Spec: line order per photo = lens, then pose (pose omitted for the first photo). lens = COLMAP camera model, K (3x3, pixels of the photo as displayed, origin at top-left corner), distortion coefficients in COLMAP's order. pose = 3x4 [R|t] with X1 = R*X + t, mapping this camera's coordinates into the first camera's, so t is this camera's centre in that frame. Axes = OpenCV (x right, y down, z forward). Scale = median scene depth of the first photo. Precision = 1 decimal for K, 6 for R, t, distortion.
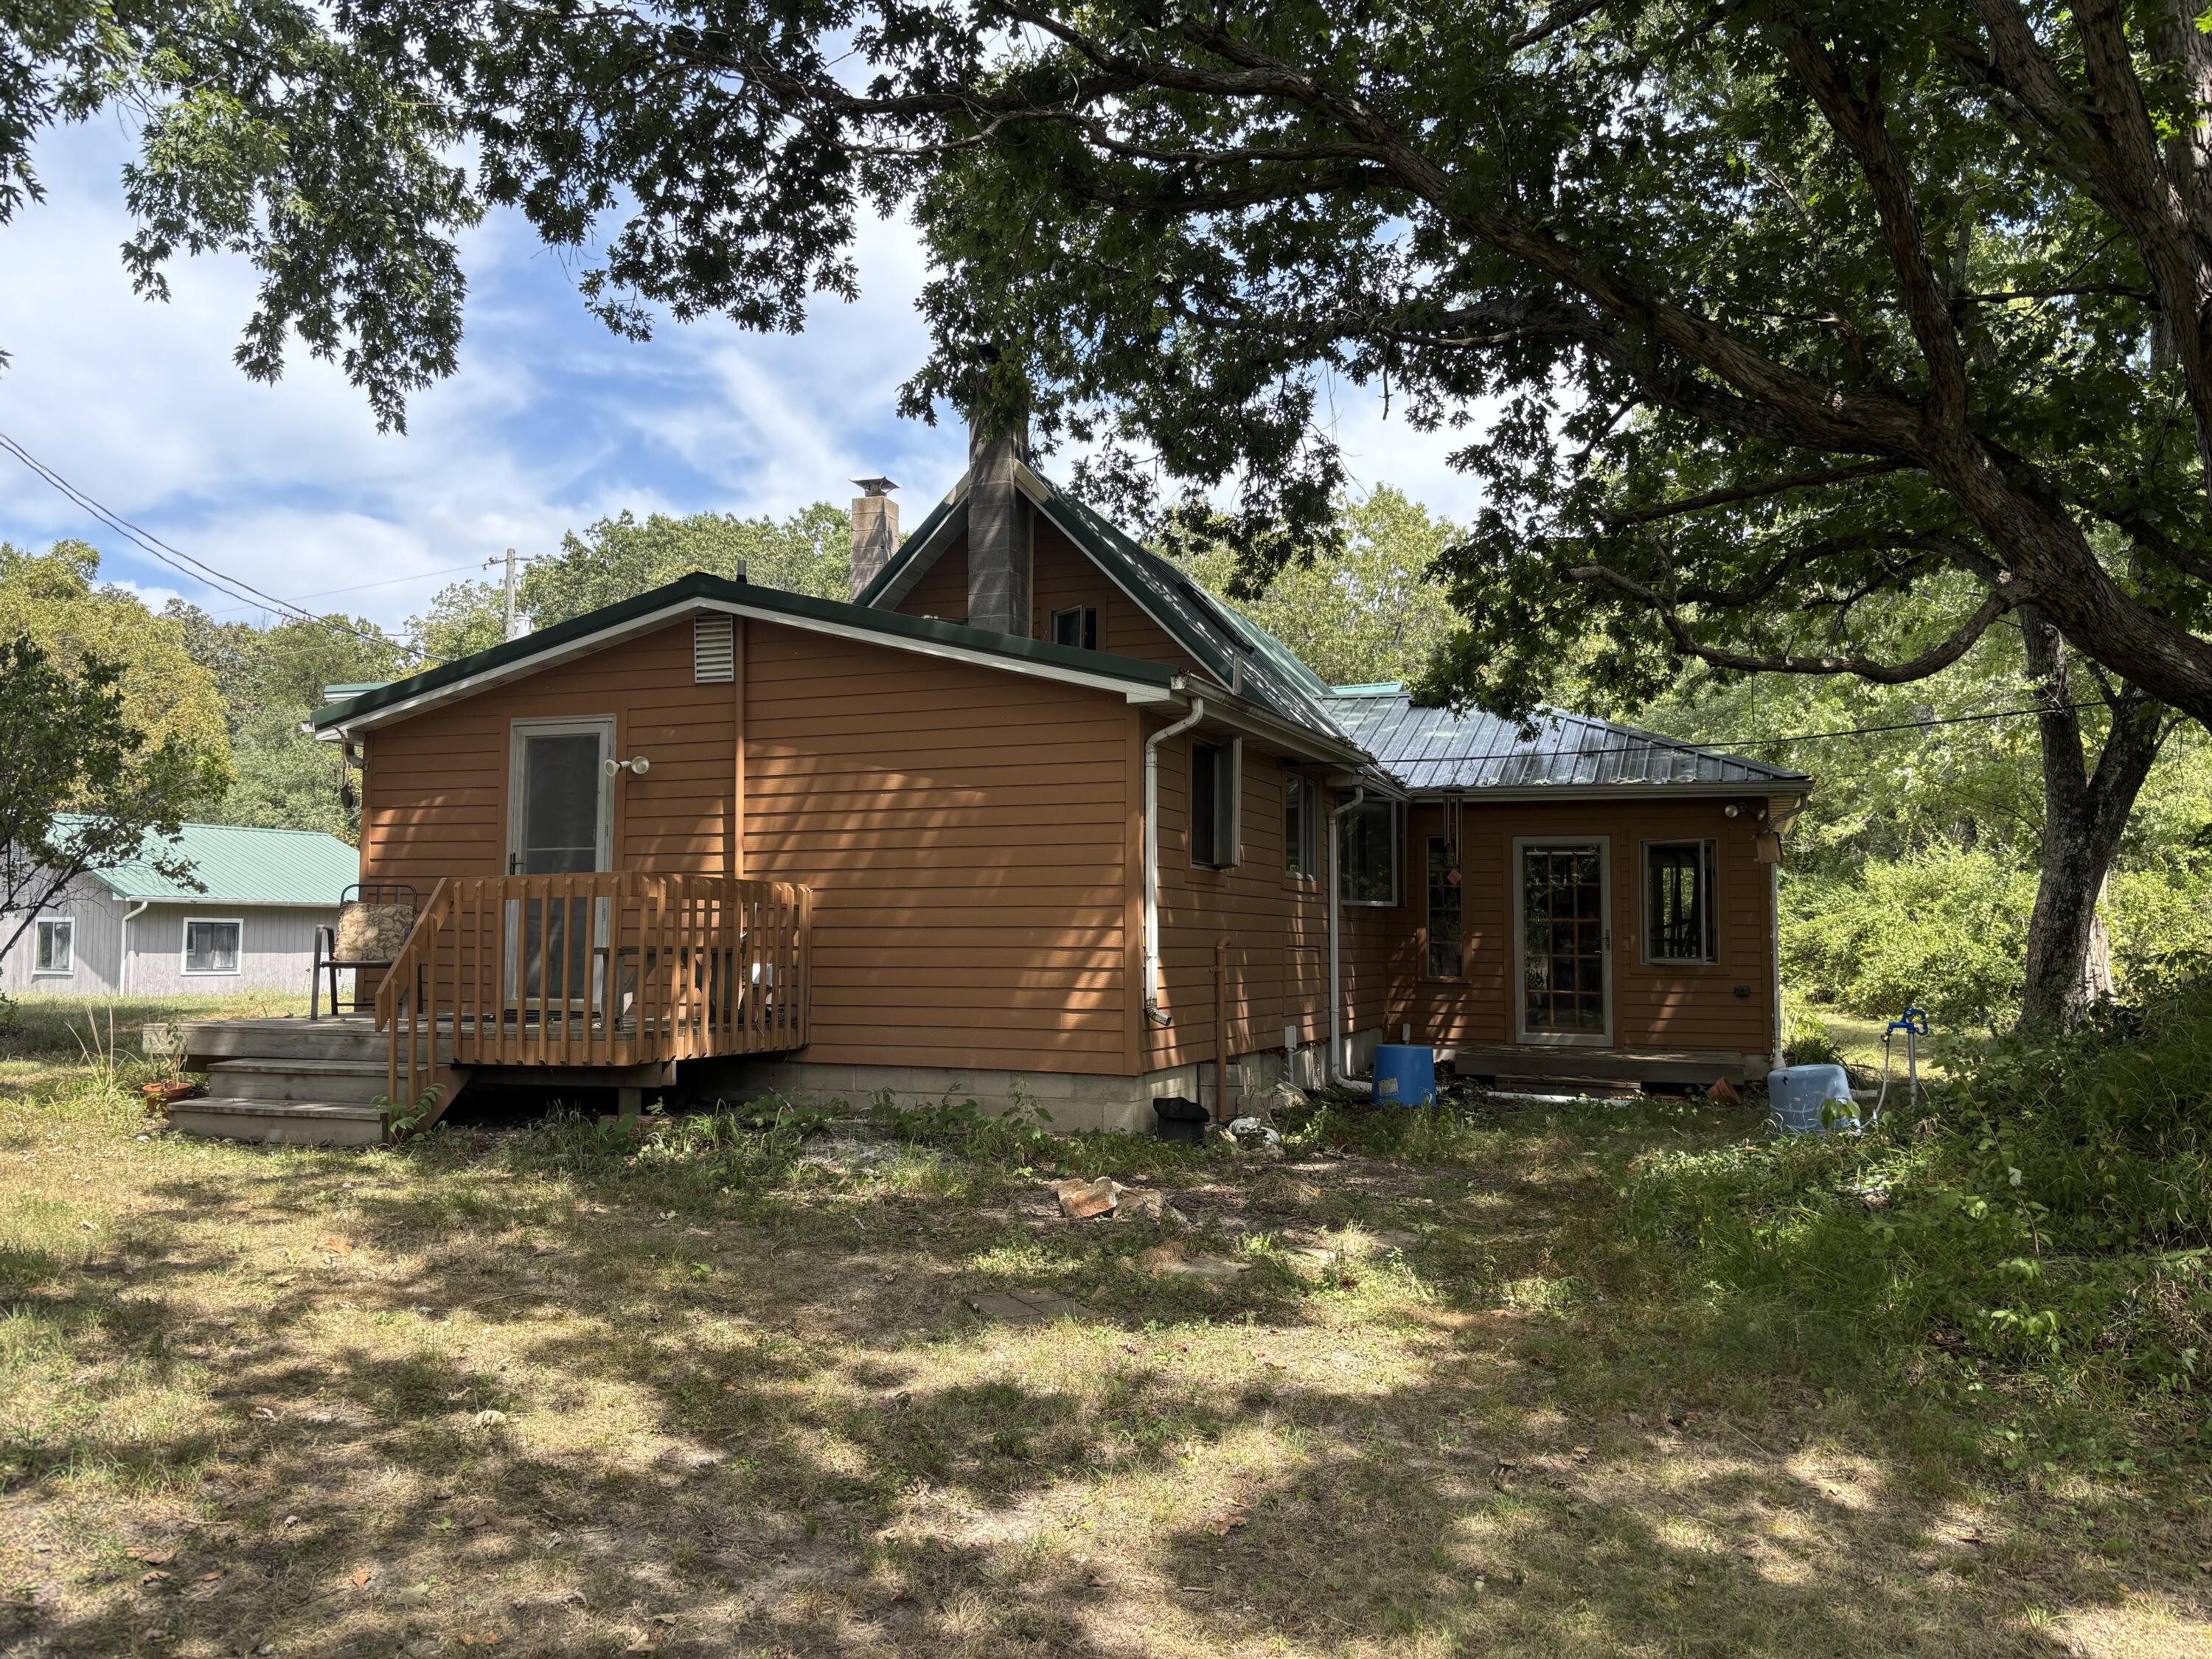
lens RADIAL K [[1684.5, 0, 1110.0], [0, 1684.5, 825.4], [0, 0, 1]] dist [0.049733, -0.061385]
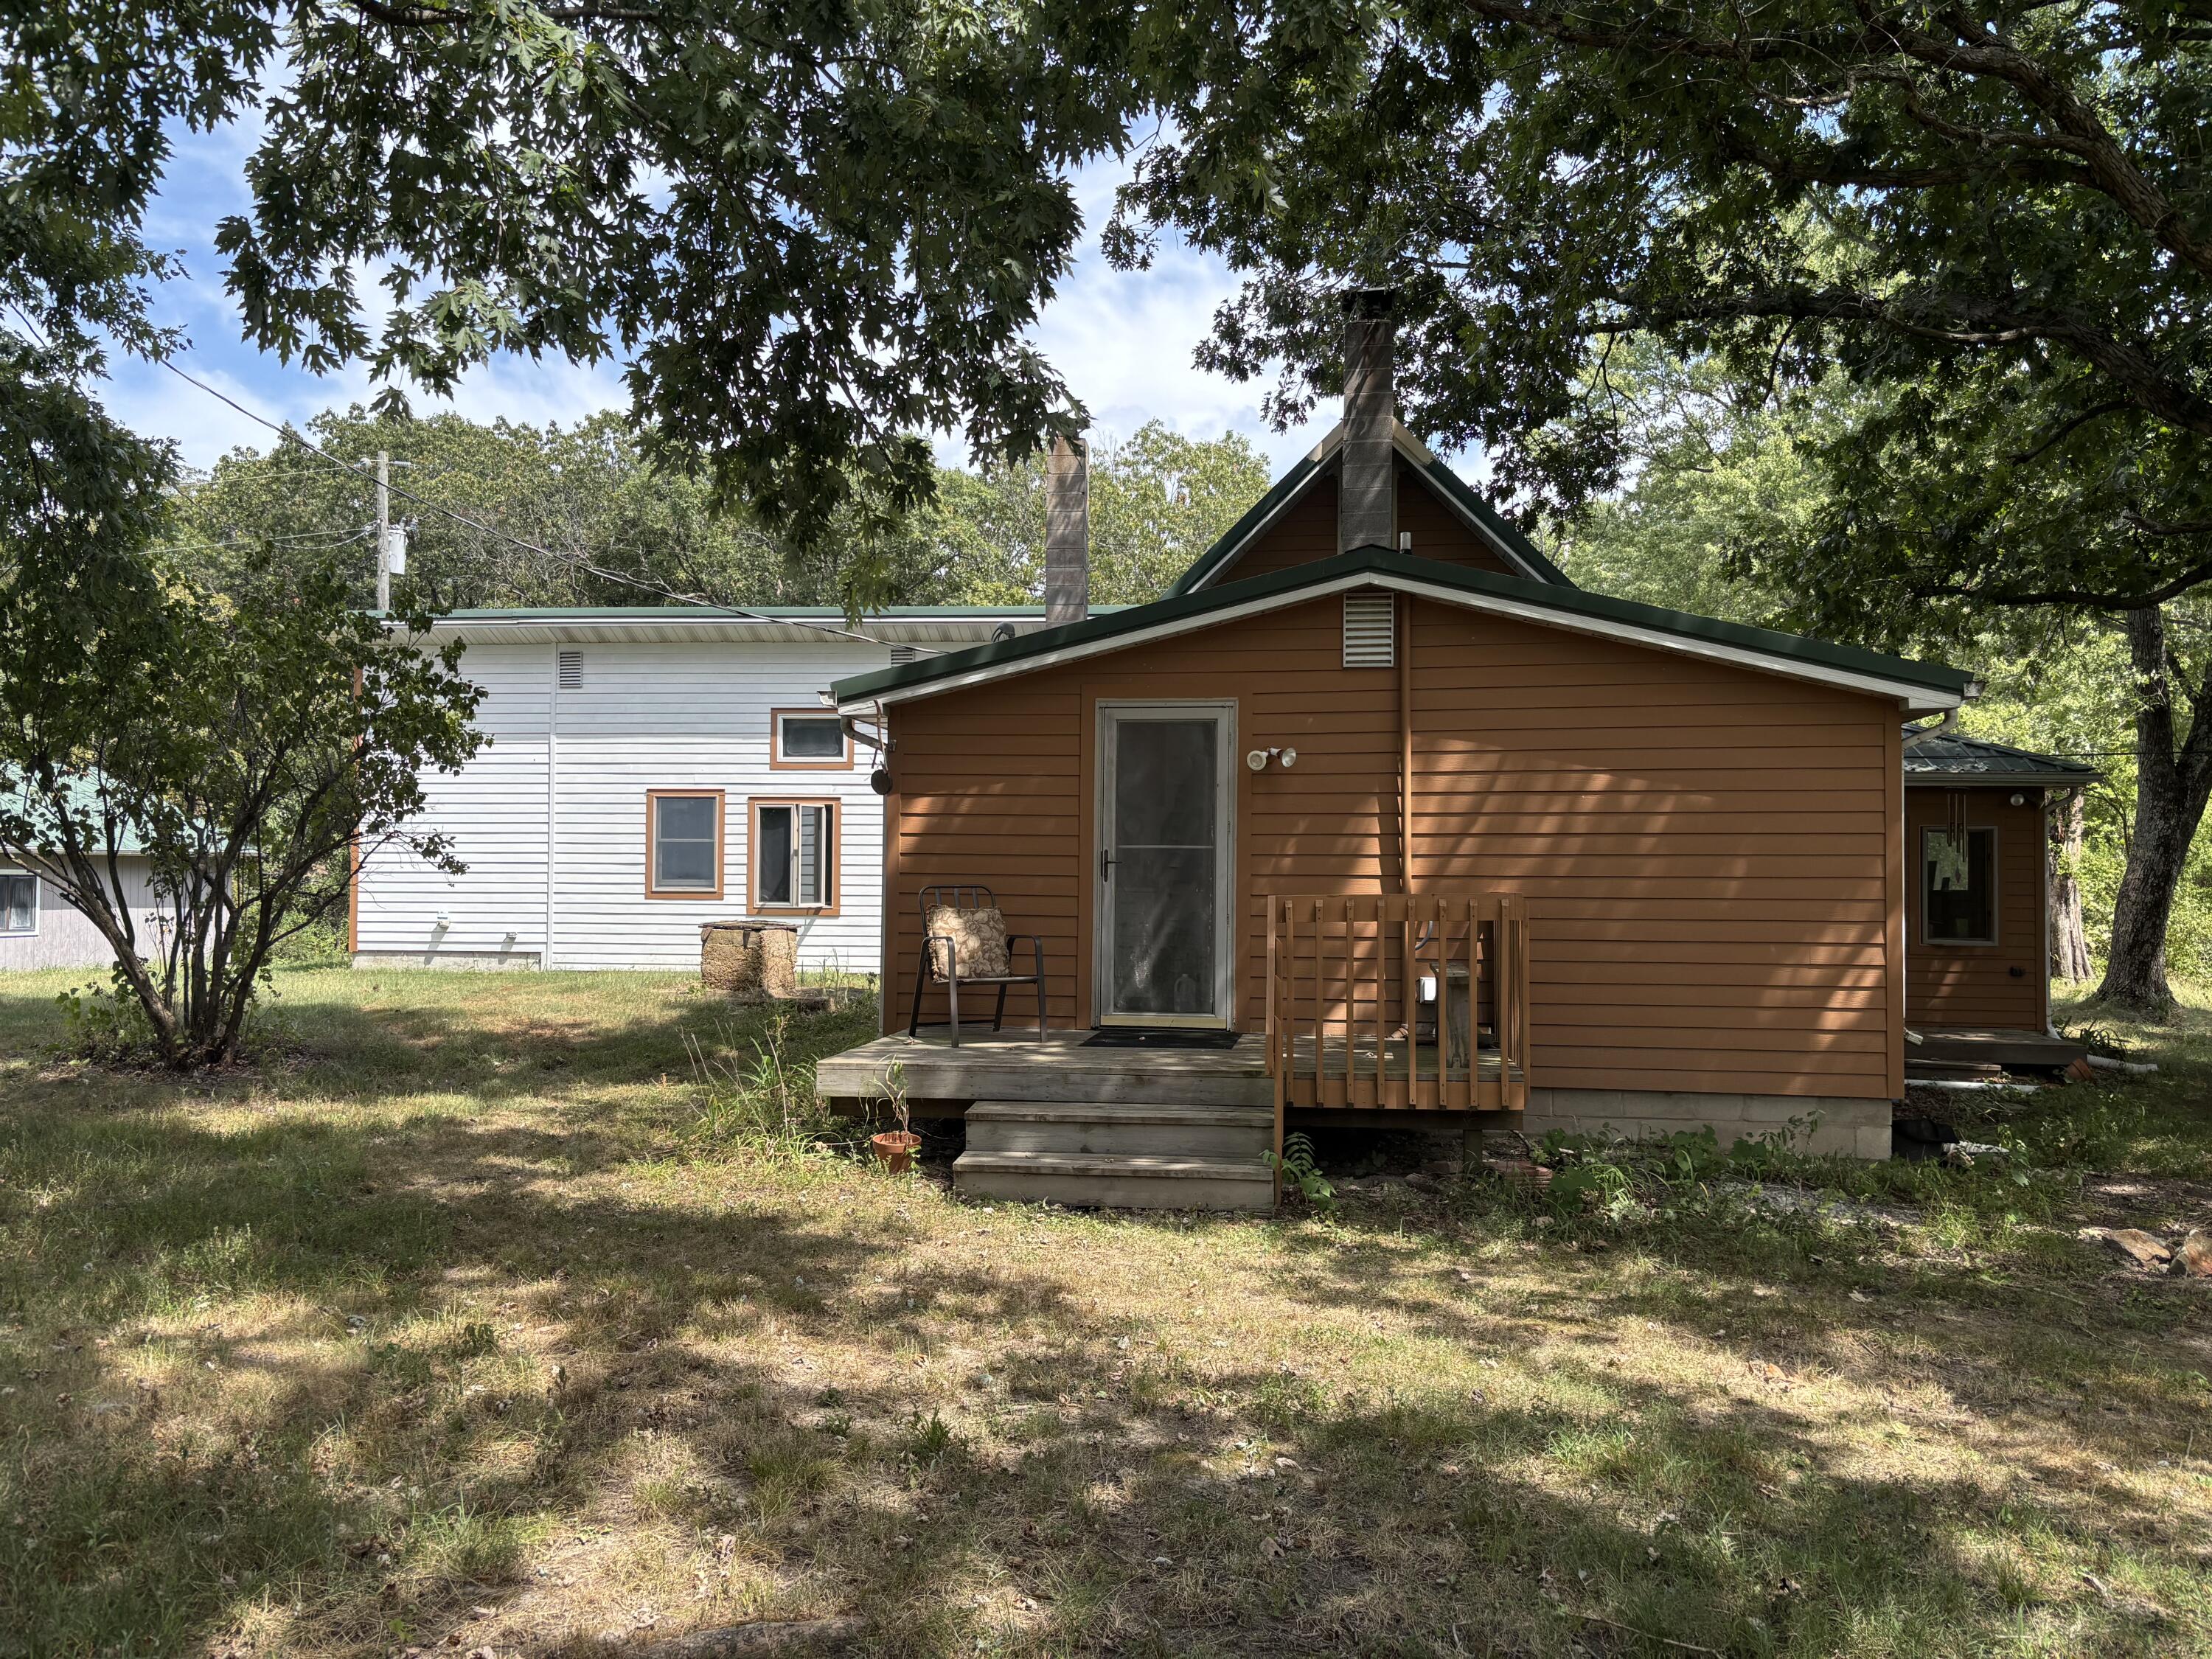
lens RADIAL K [[1684.5, 0, 1105.6], [0, 1684.5, 827.1], [0, 0, 1]] dist [0.049733, -0.061385]
pose [[0.978590, 0.007492, 0.205684, -0.557271], [-0.016439, 0.998990, 0.041824, -0.034327], [-0.205162, -0.044310, 0.977724, 0.141511]]
